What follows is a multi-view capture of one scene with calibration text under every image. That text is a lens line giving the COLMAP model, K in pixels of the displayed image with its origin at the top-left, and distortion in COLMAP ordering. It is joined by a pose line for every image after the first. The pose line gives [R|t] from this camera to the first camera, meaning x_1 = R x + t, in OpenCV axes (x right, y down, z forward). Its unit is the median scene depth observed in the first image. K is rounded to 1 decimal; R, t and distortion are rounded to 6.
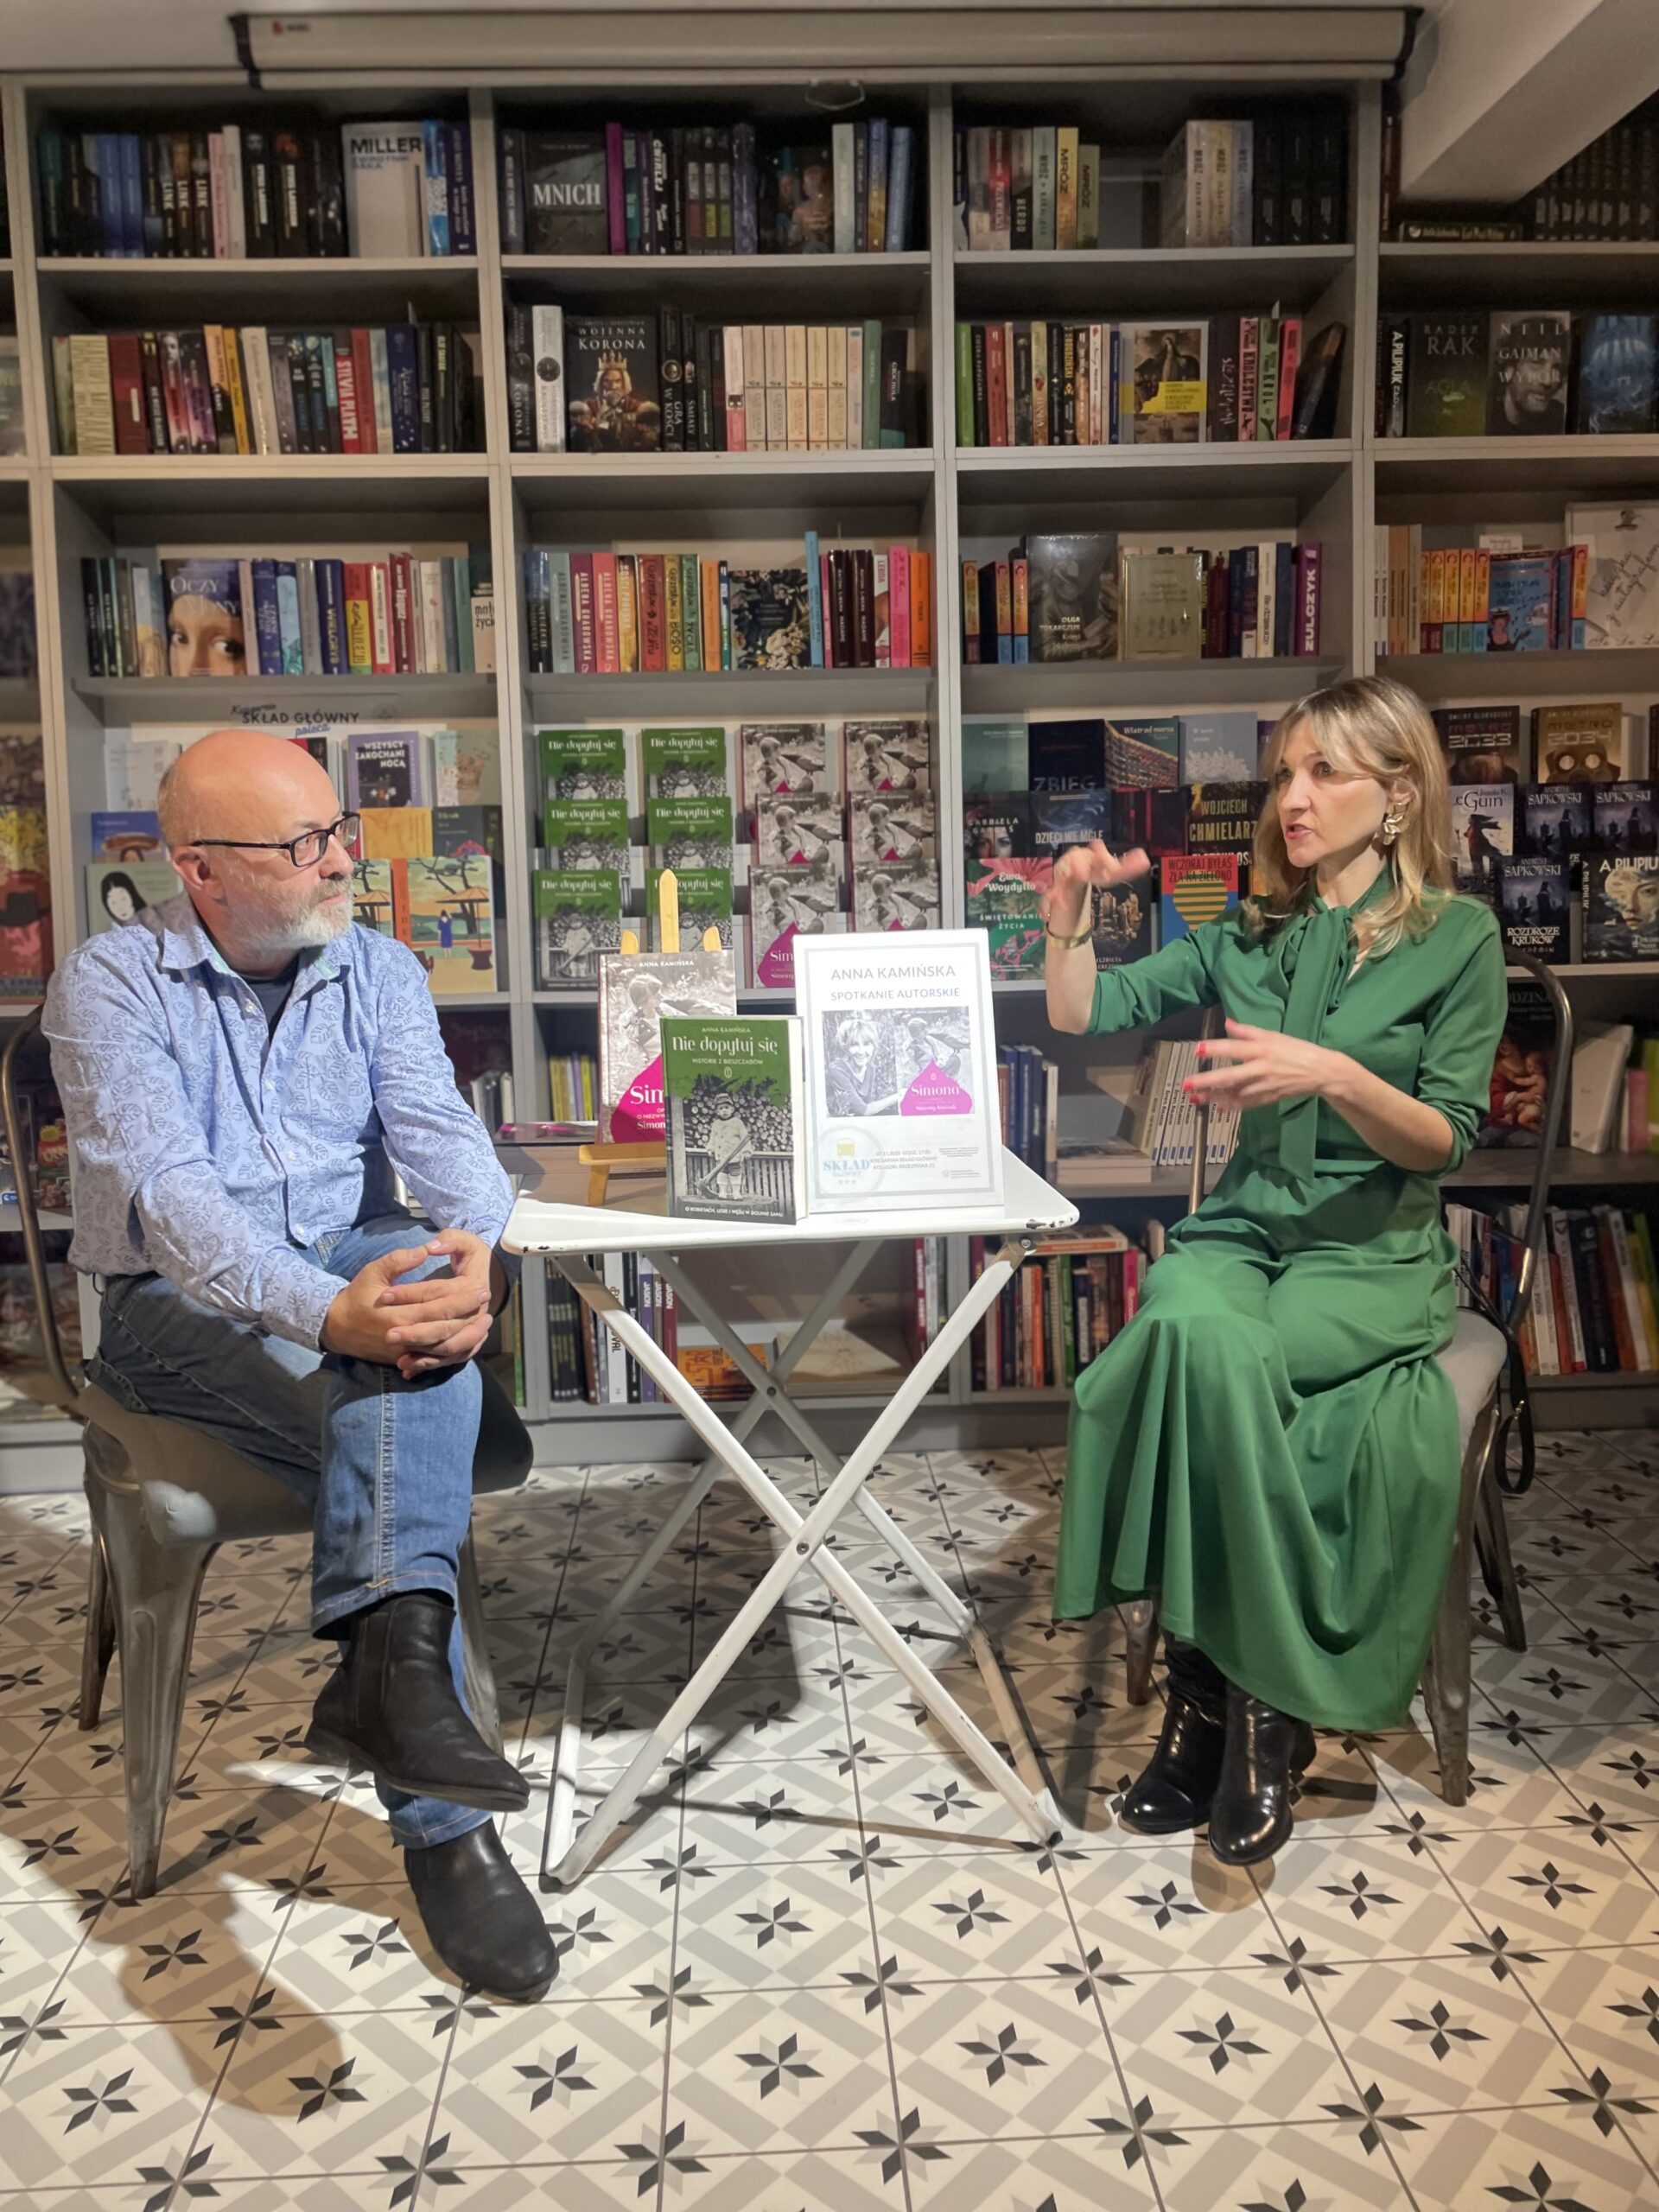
lens RADIAL K [[1661.8, 0, 803.5], [0, 1661.8, 1073.2], [0, 0, 1]] dist [0.095753, -0.119882]
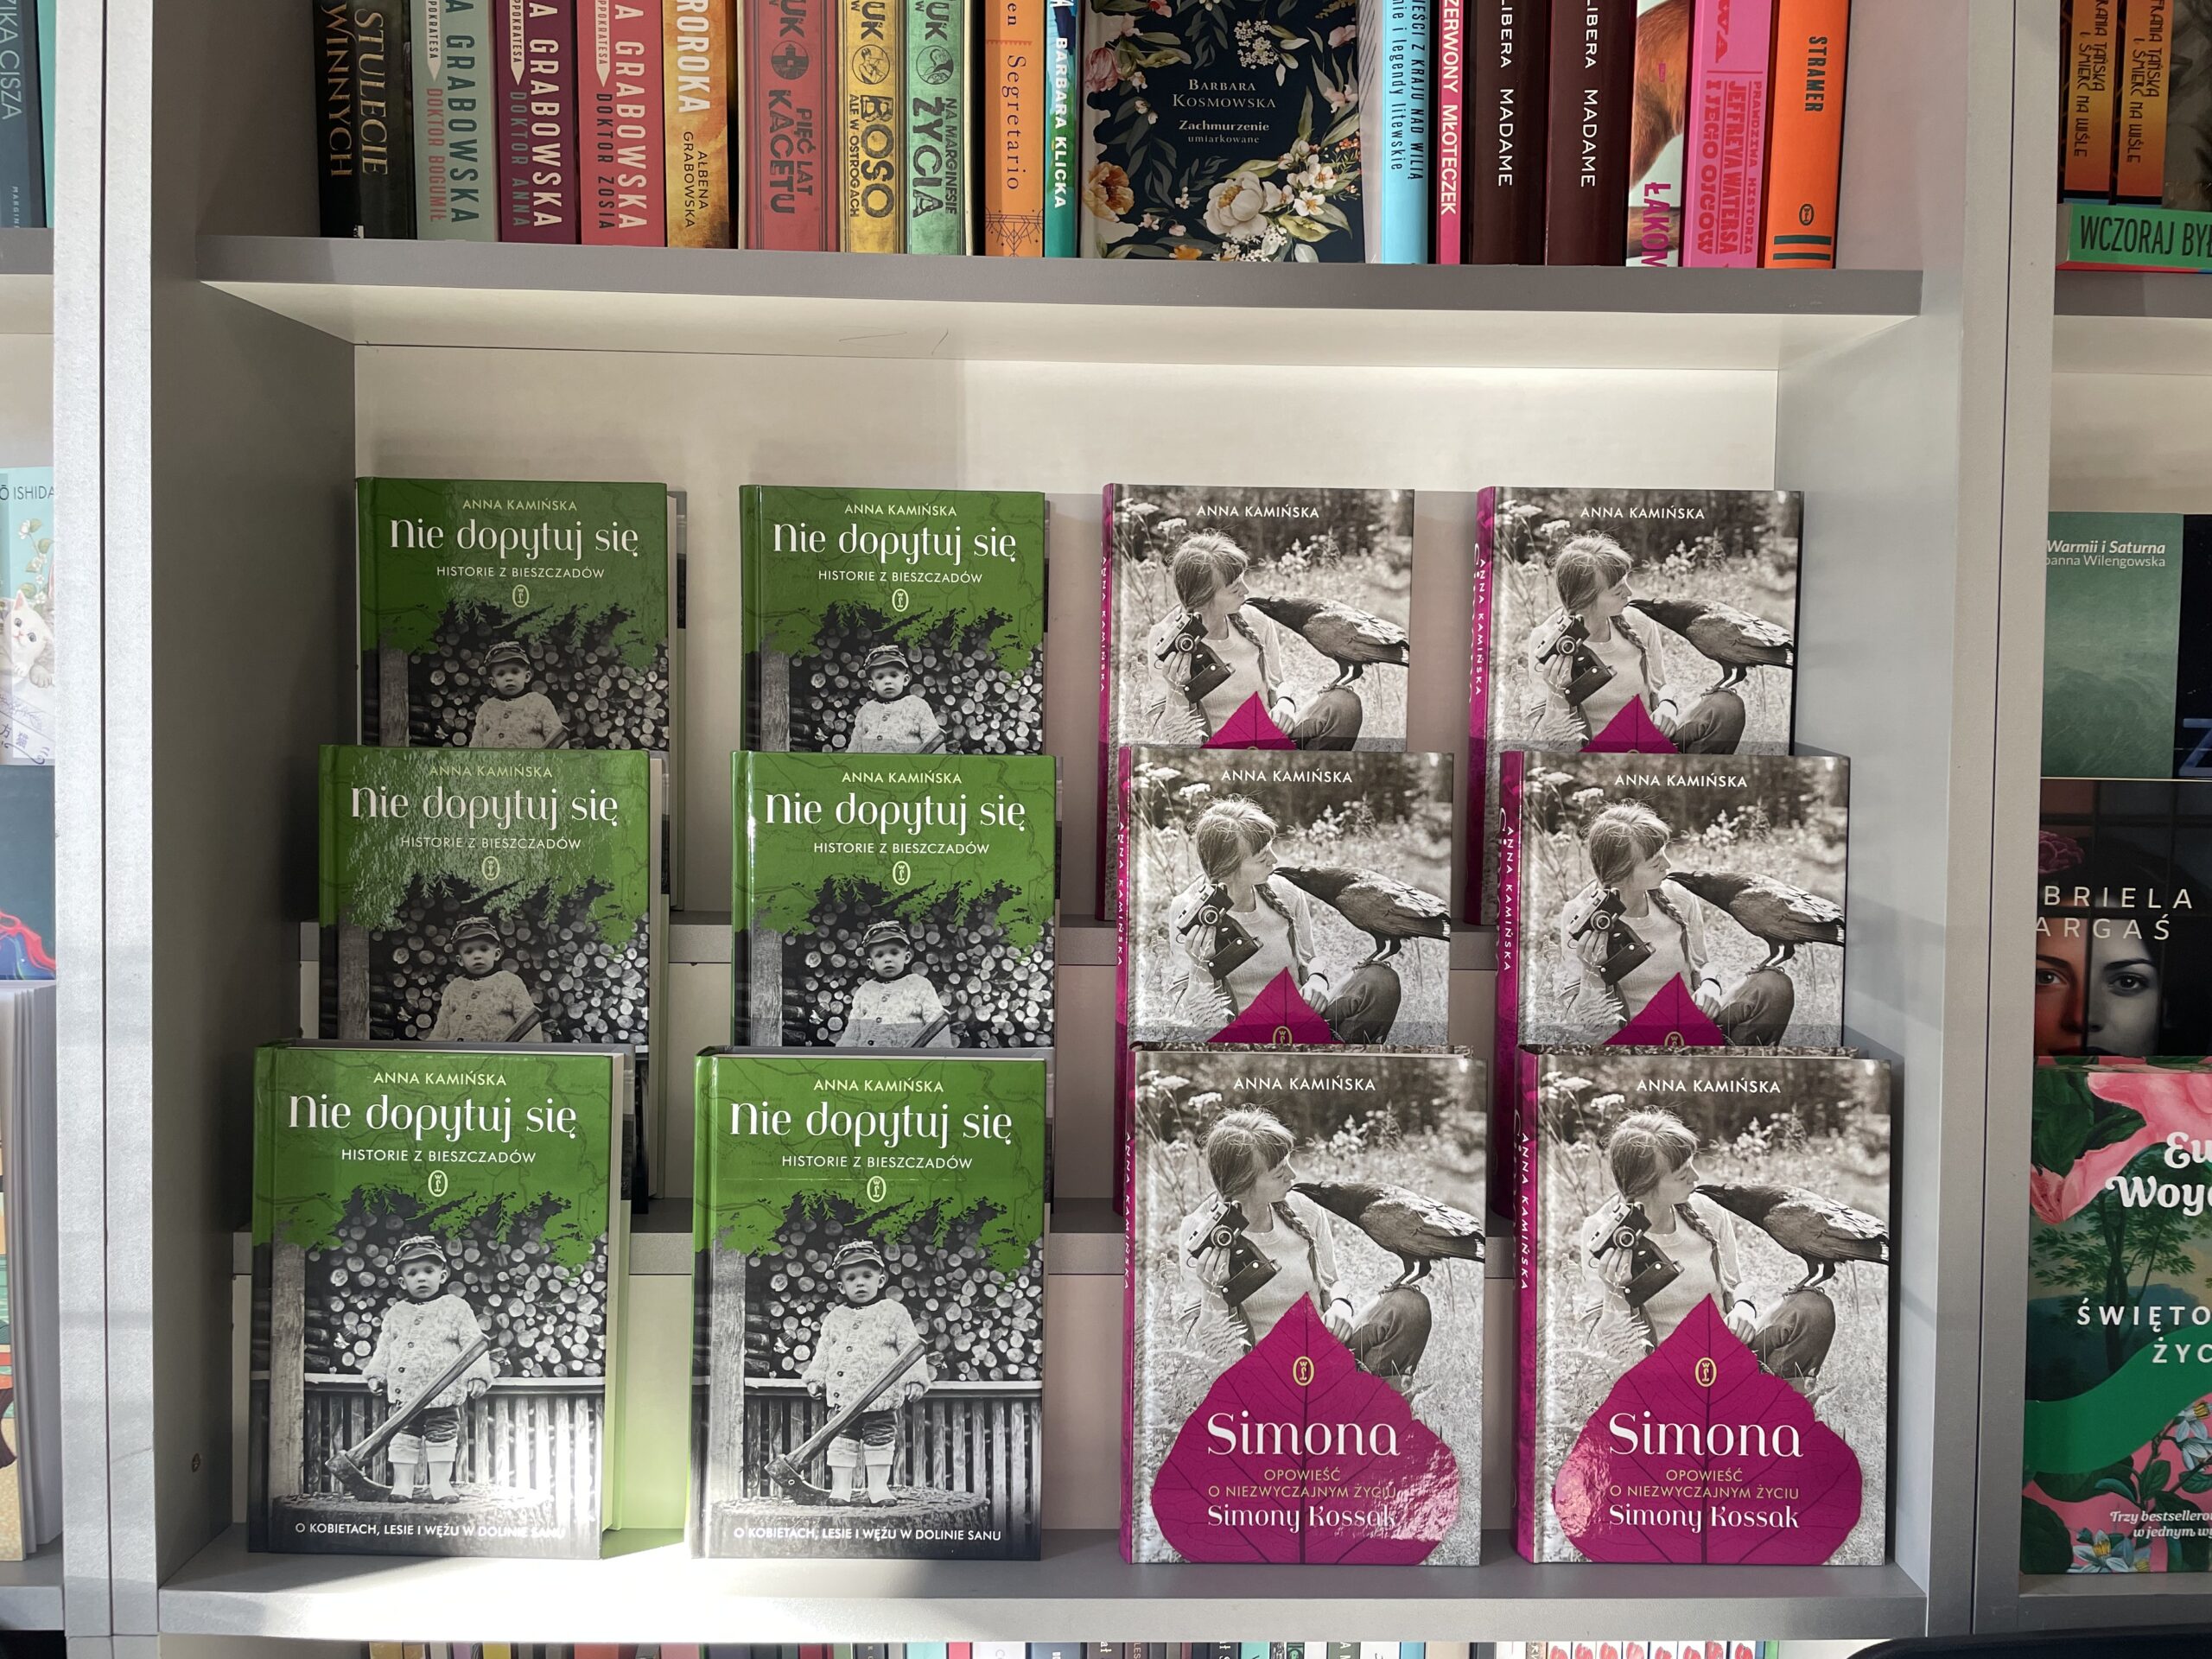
lens RADIAL K [[1661.8, 0, 1119.7], [0, 1661.8, 806.0], [0, 0, 1]] dist [0.095753, -0.119882]
pose [[0.999164, 0.039059, -0.012076, -0.030987], [-0.039313, 0.998995, -0.021535, -0.156522], [0.011223, 0.021992, 0.999695, 0.756833]]
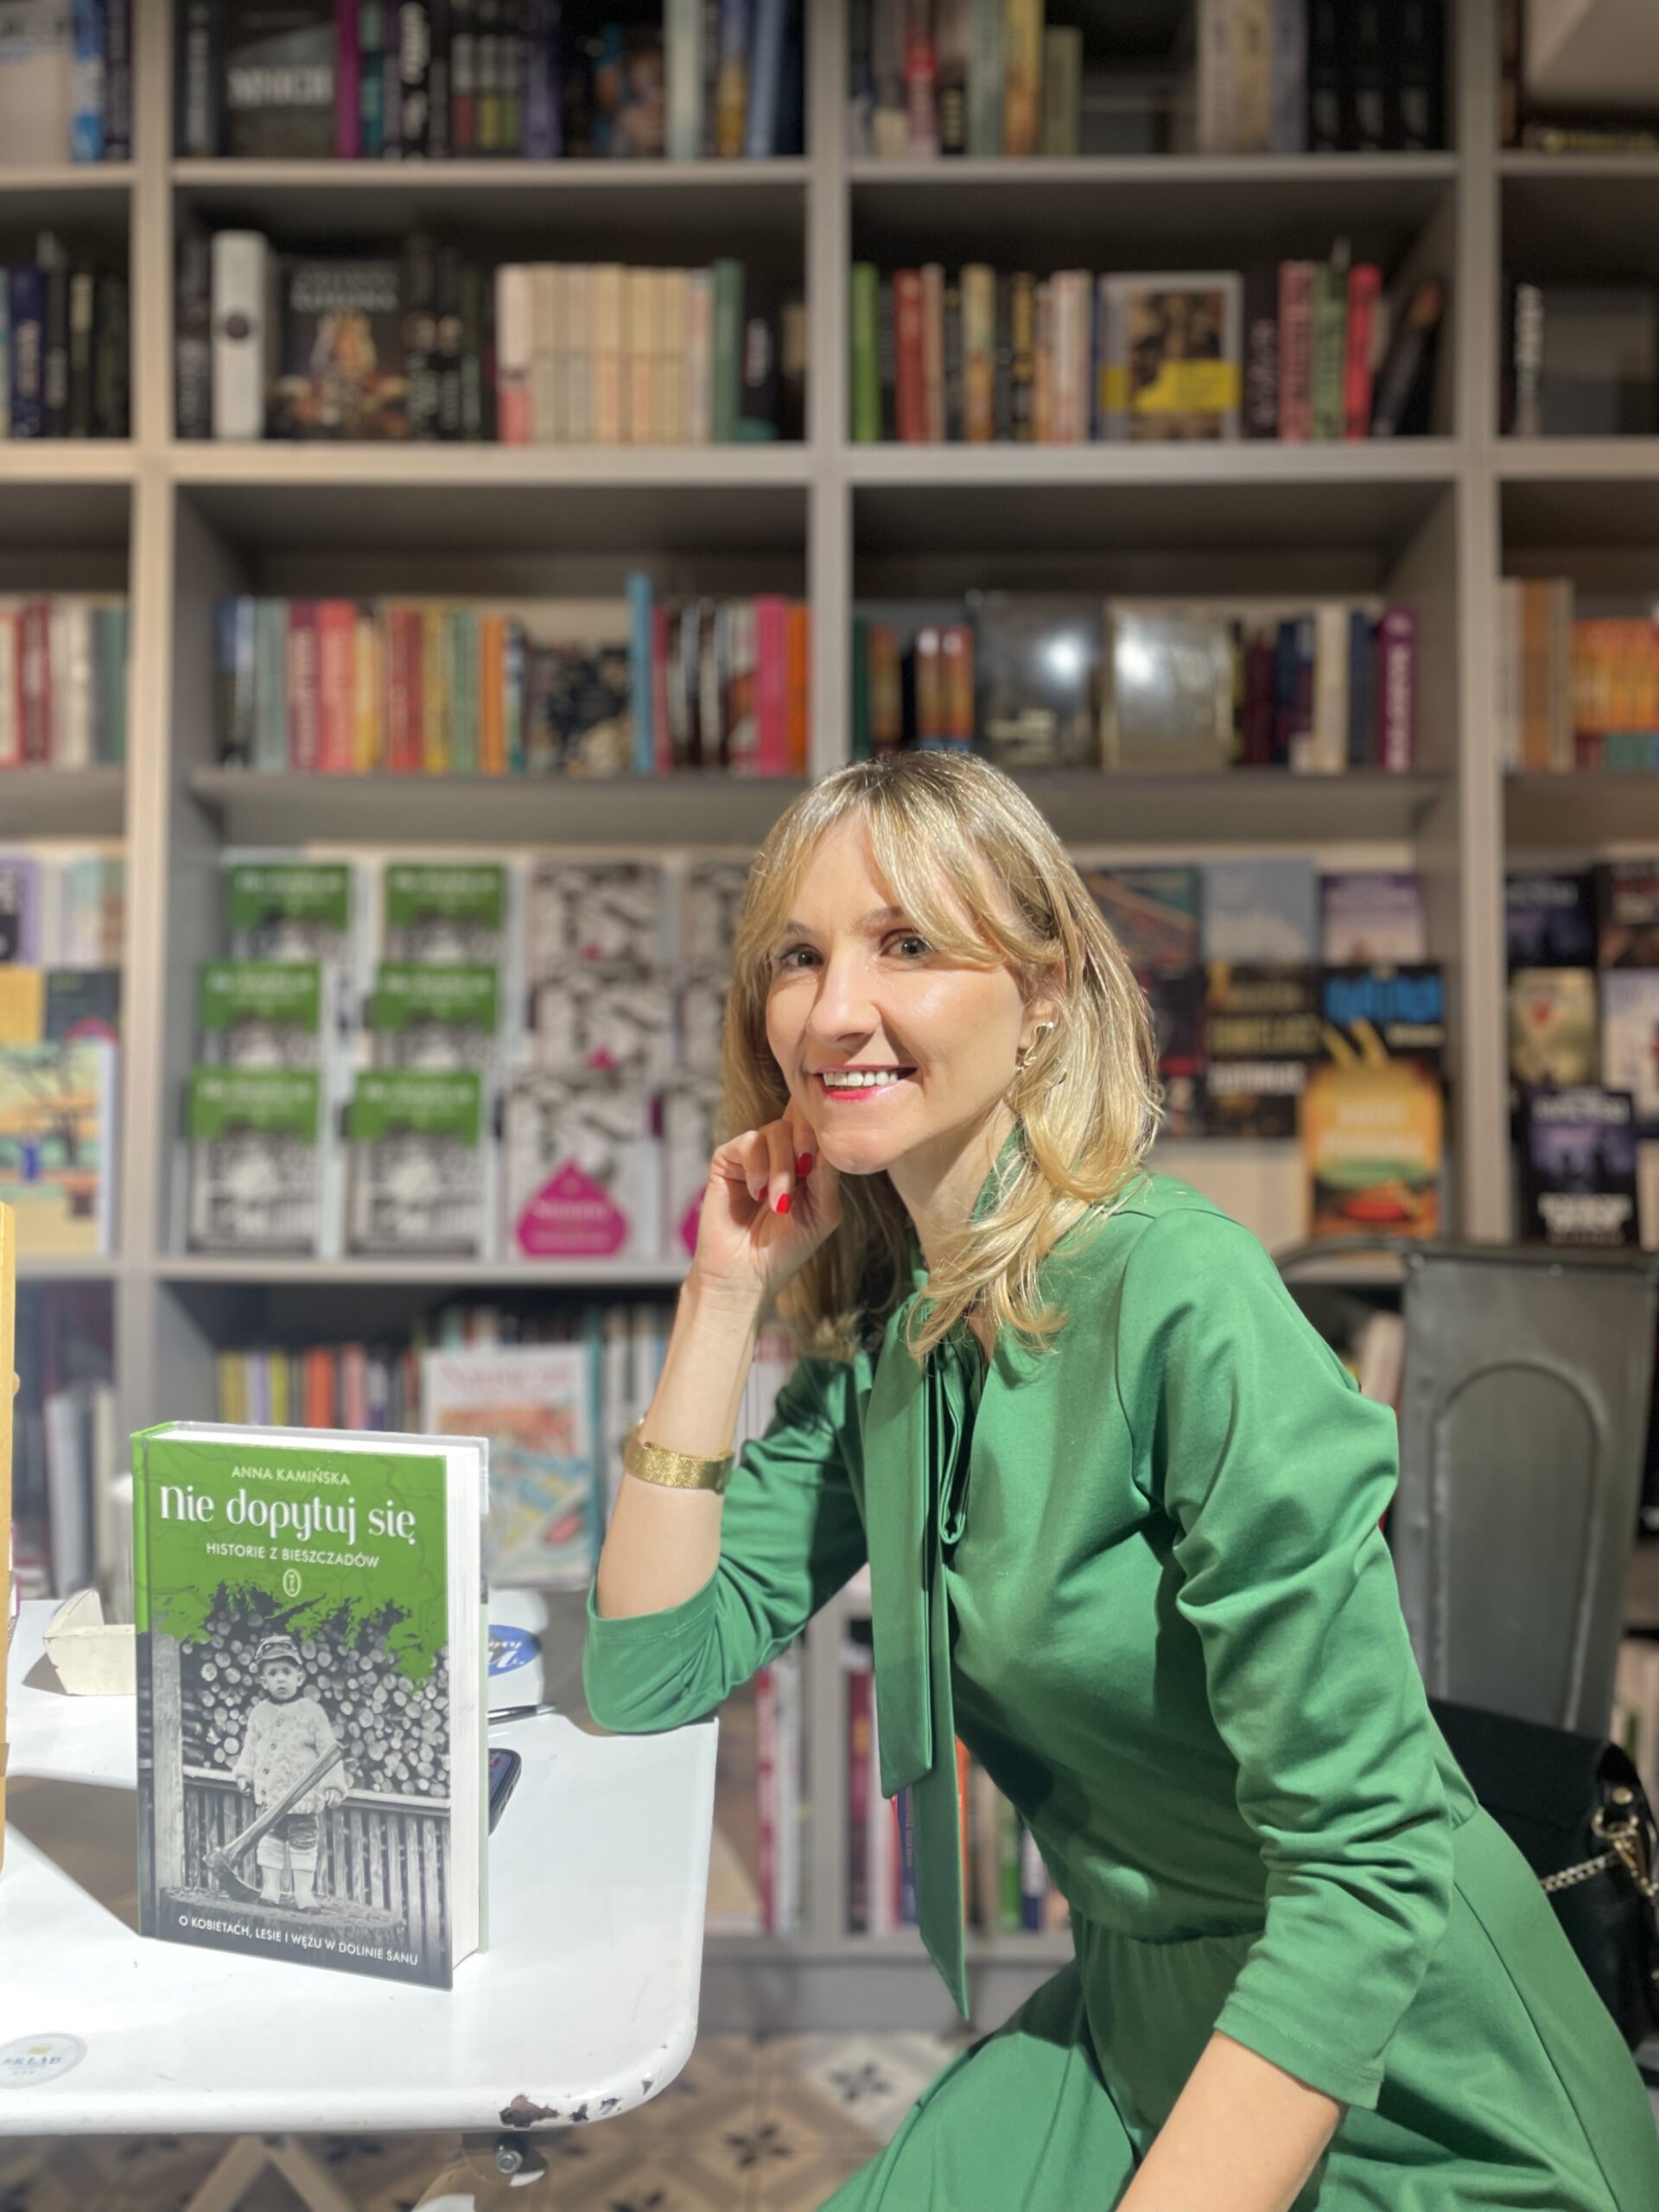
lens RADIAL K [[1661.8, 0, 843.0], [0, 1661.8, 1095.2], [0, 0, 1]] dist [0.095753, -0.119882]
pose [[0.998397, 0.025781, -0.050393, 0.126987], [-0.031060, 0.993779, -0.106948, -0.049297], [0.047322, 0.108341, 0.992987, 0.368938]]
